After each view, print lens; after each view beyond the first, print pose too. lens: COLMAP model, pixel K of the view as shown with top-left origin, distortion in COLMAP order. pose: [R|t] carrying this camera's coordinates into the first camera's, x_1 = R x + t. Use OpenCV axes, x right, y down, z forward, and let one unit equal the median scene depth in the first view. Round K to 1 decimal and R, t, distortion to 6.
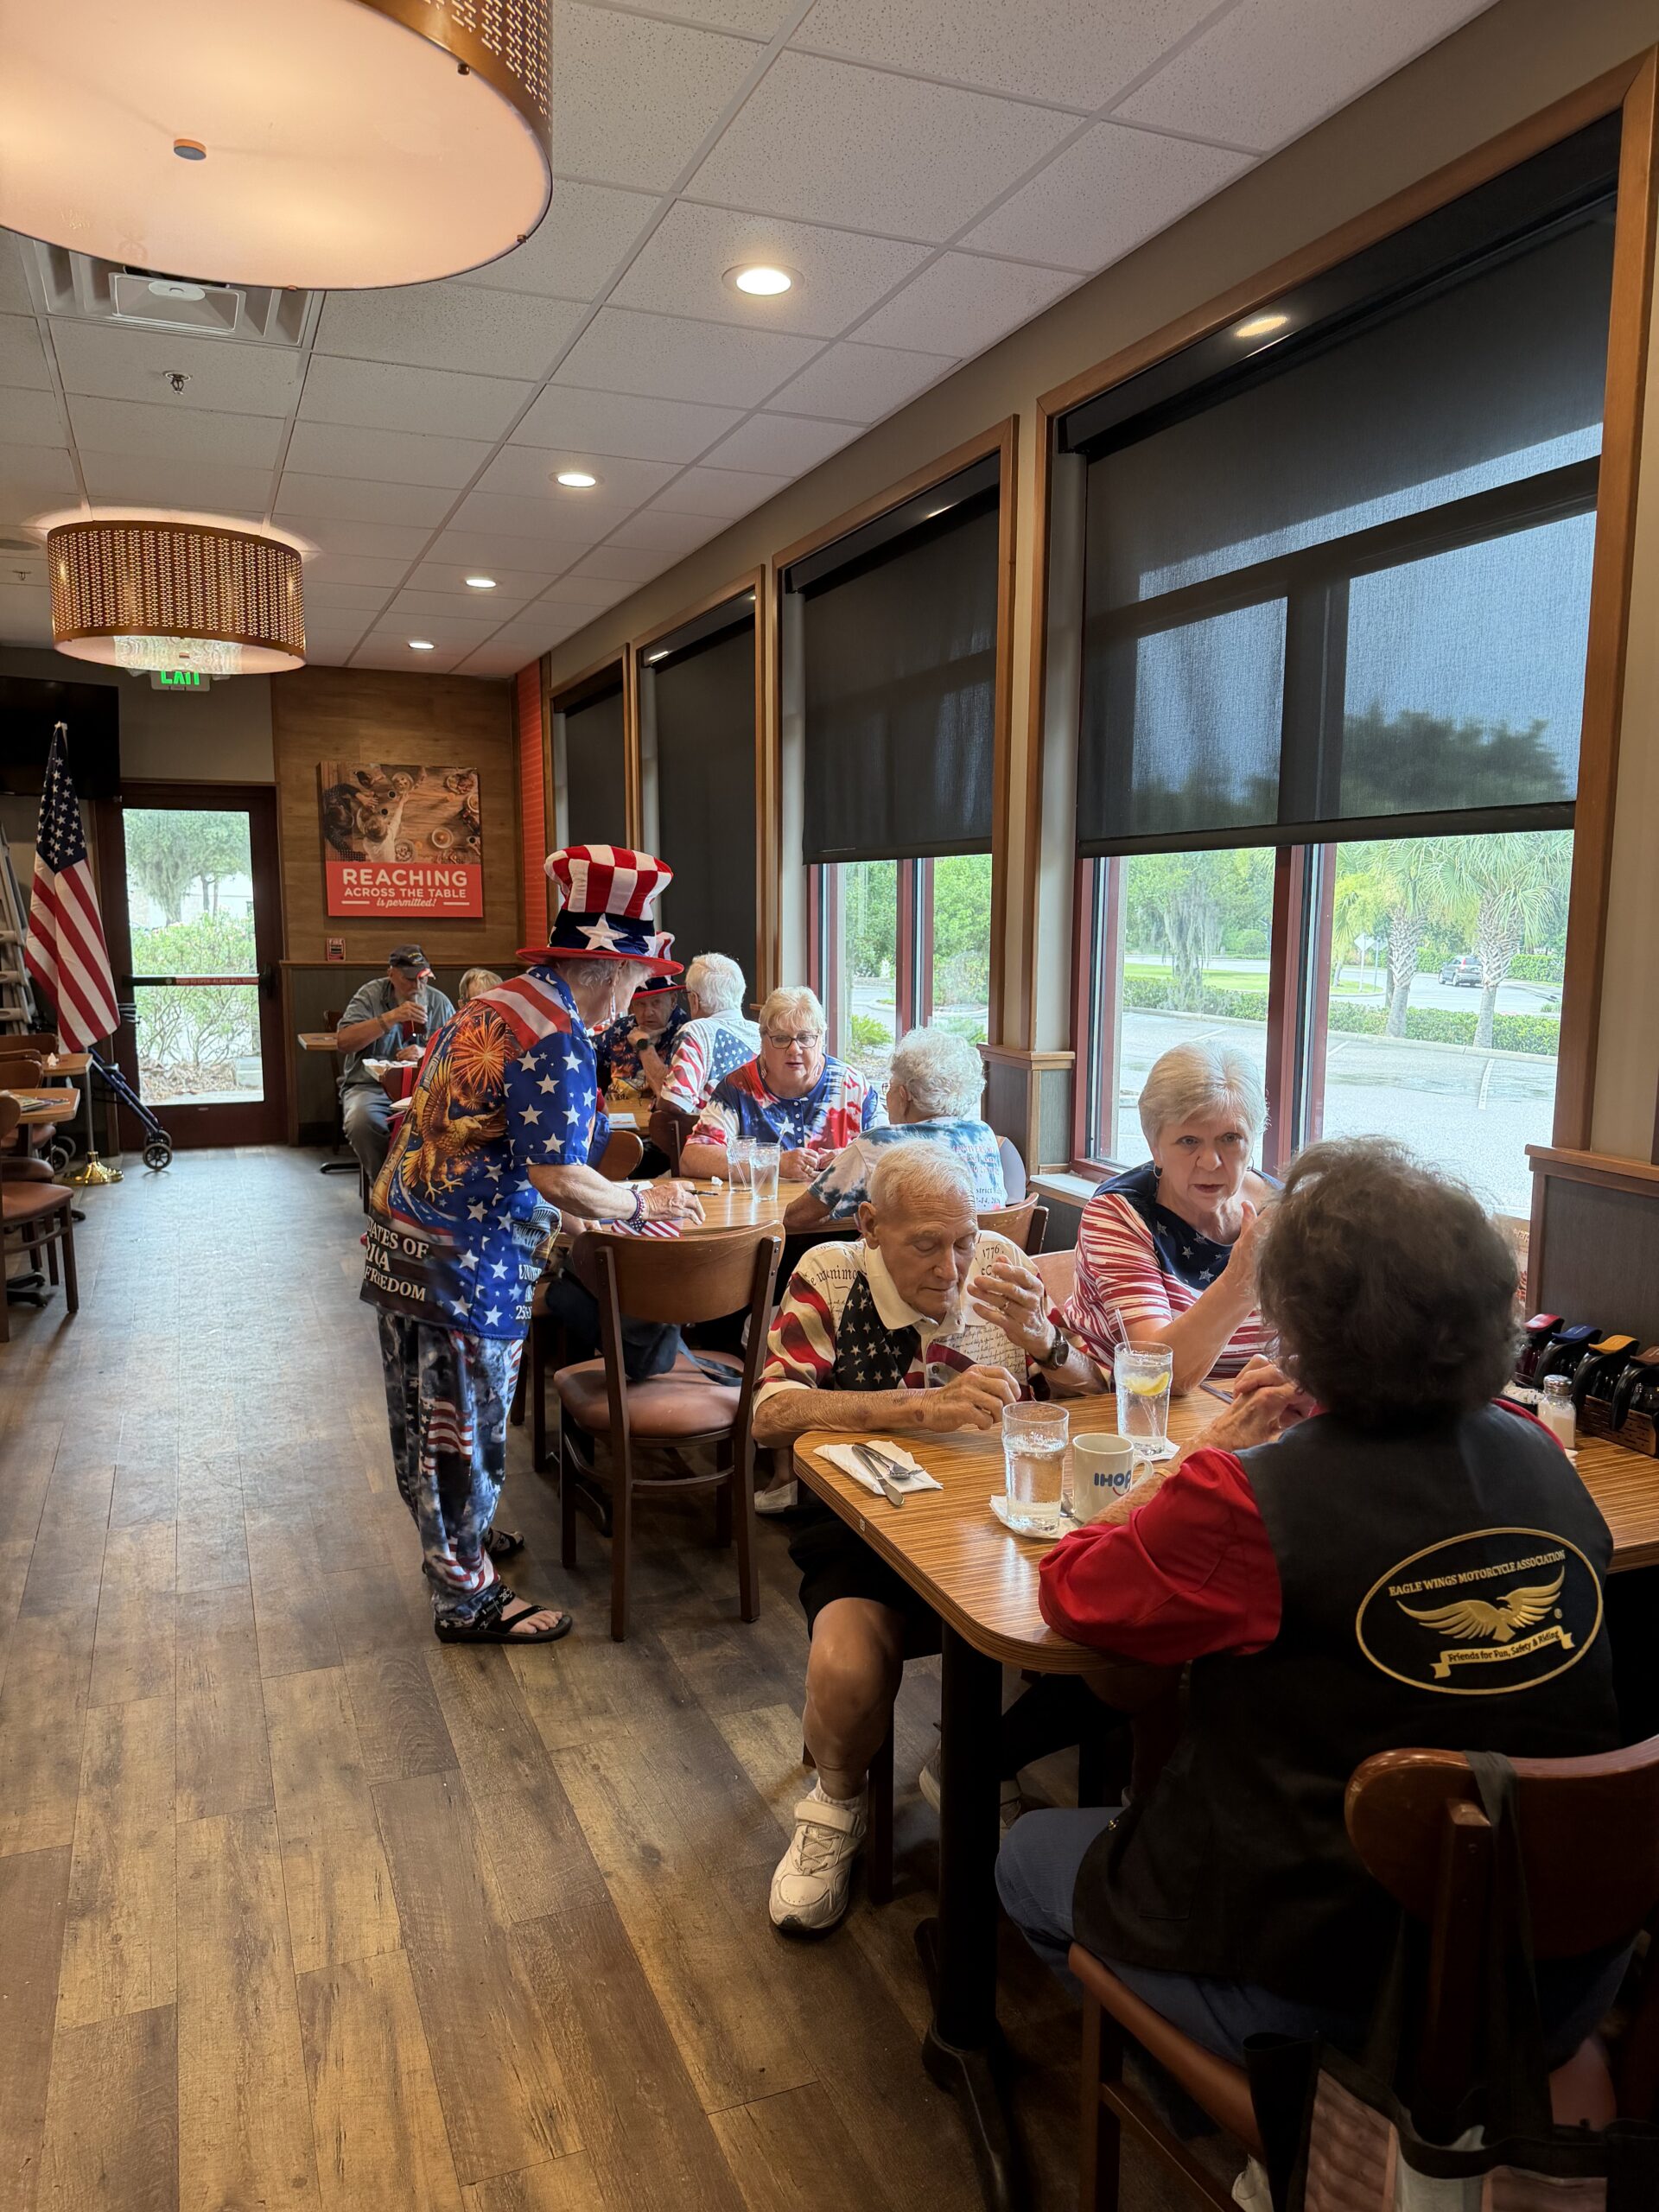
lens RADIAL K [[1596.1, 0, 829.5], [0, 1596.1, 1106.0], [0, 0, 1]] dist [0.084270, -0.089759]
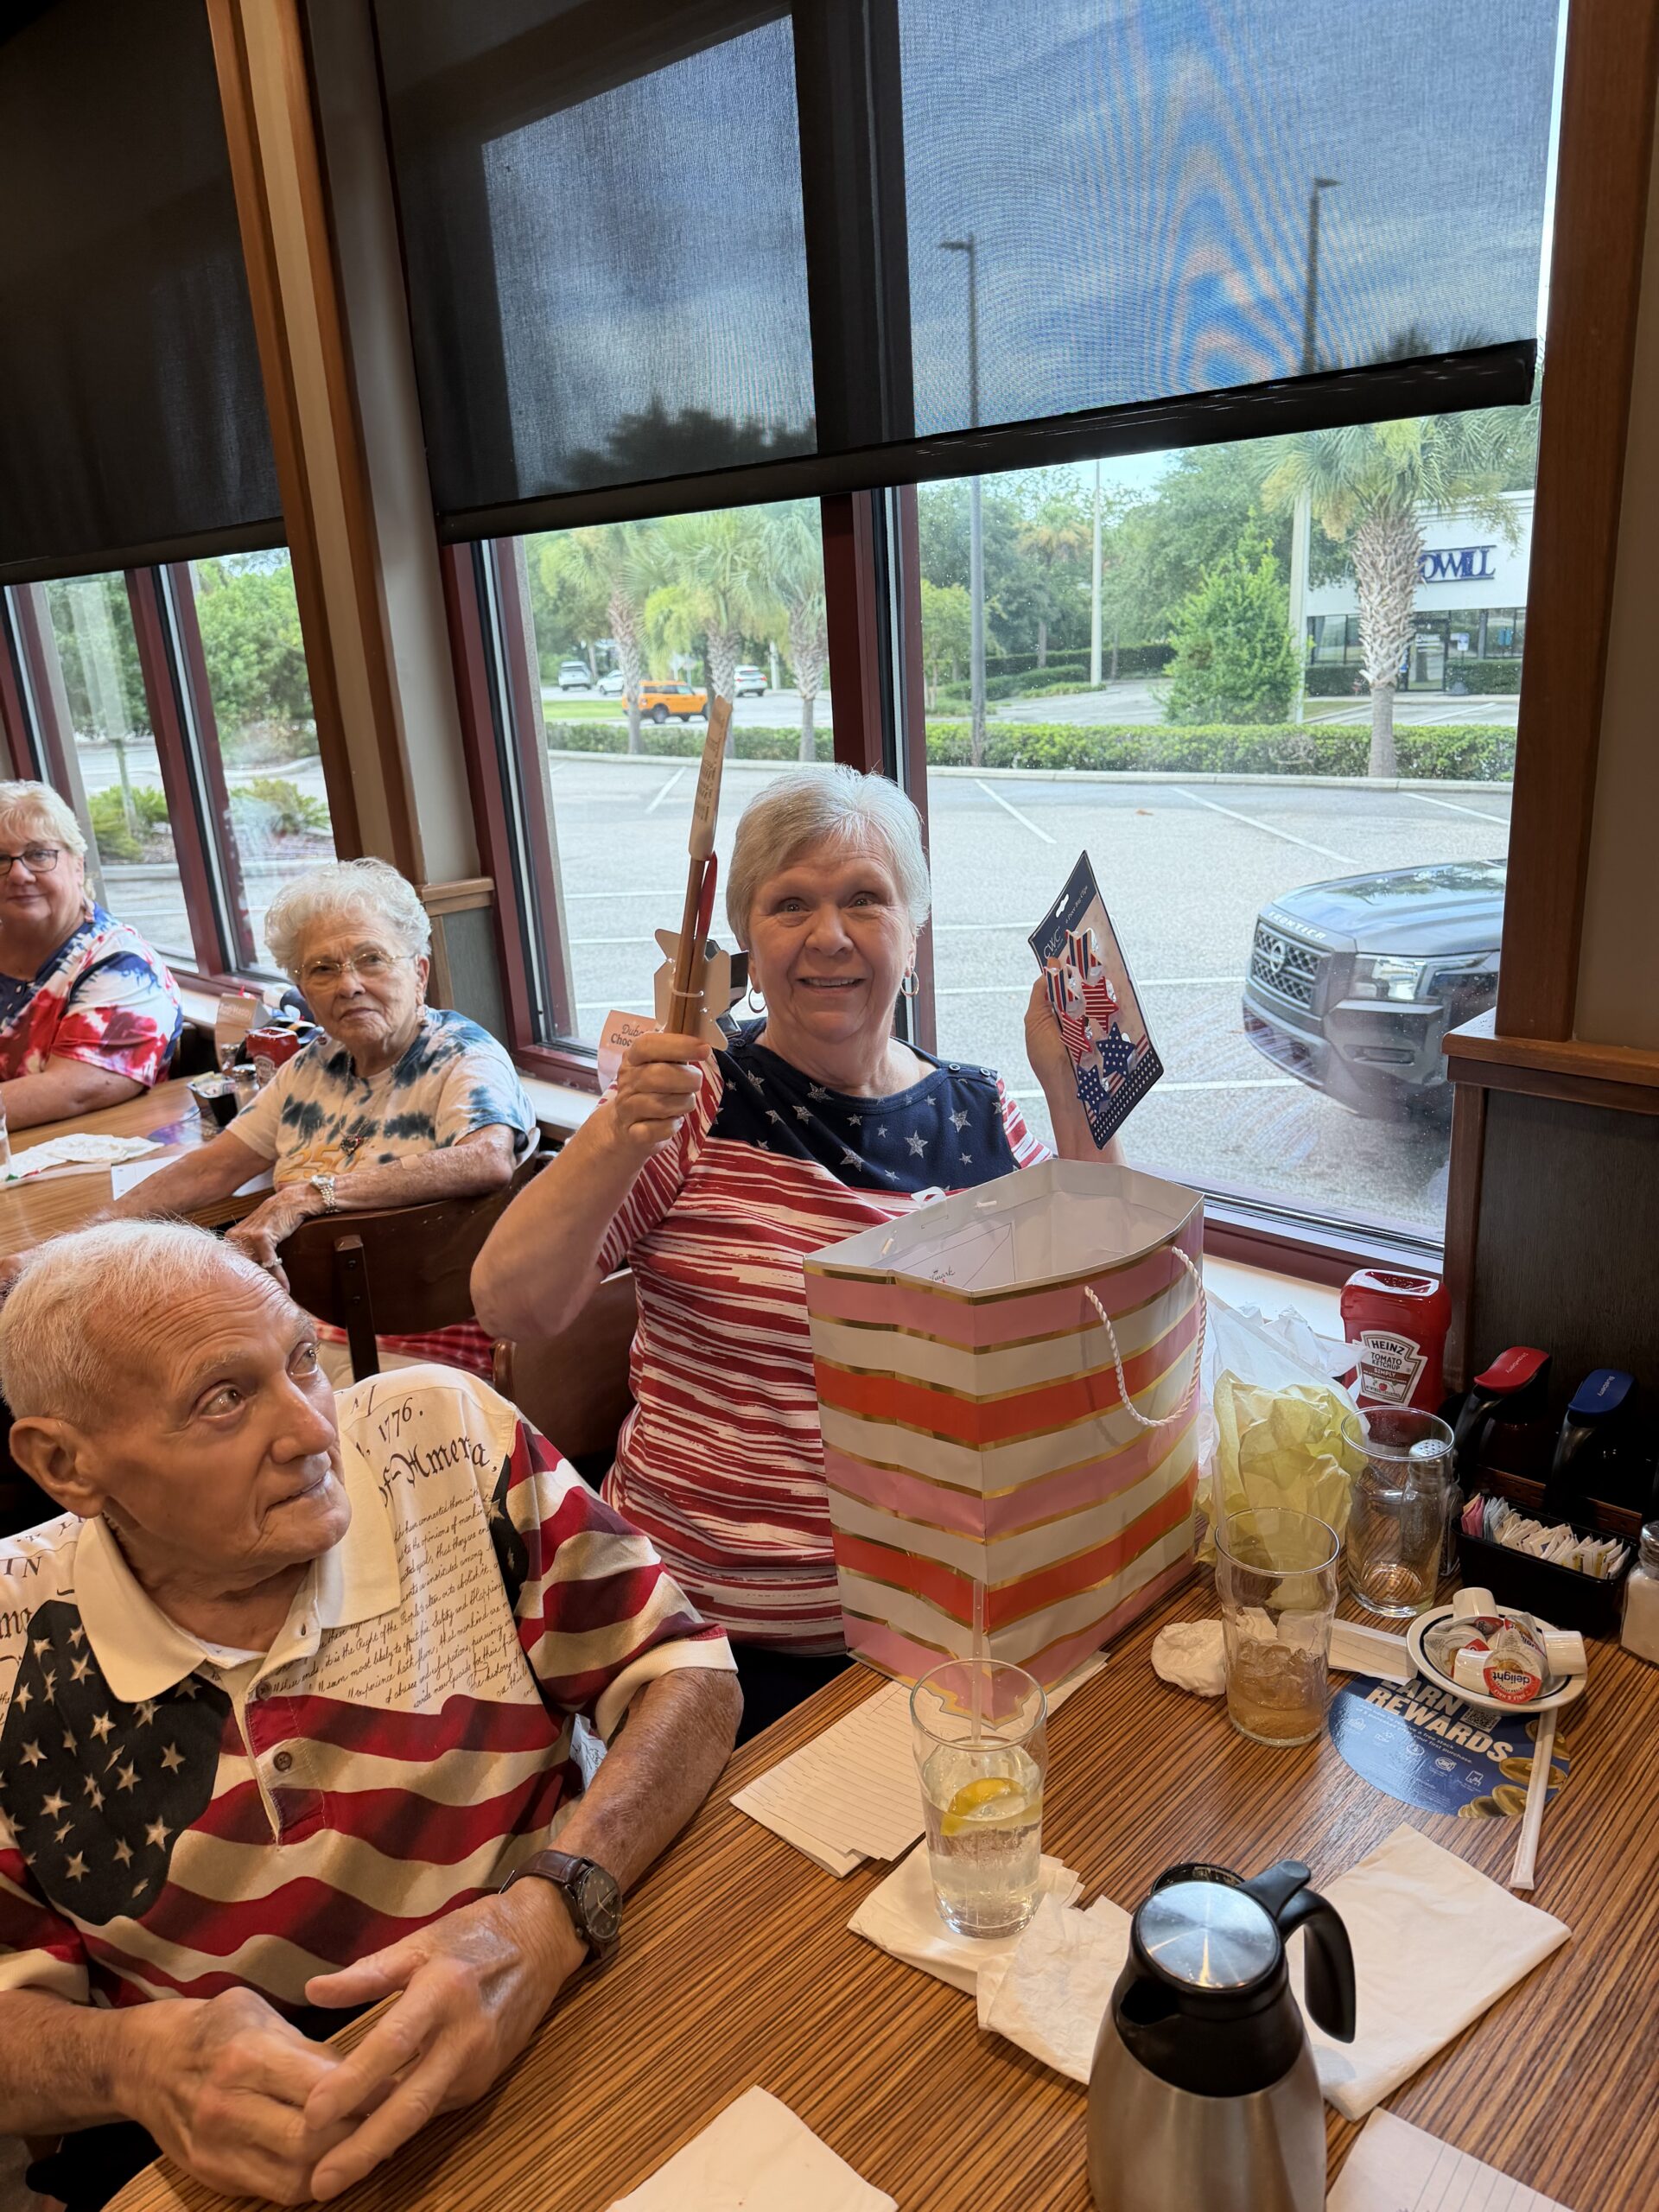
lens RADIAL K [[1596.1, 0, 829.5], [0, 1596.1, 1106.0], [0, 0, 1]] dist [0.084270, -0.089759]
pose [[0.912340, -0.171097, 0.371969, 0.007517], [0.108545, 0.977066, 0.183196, -0.012241], [-0.394783, -0.126762, 0.909988, 0.100398]]
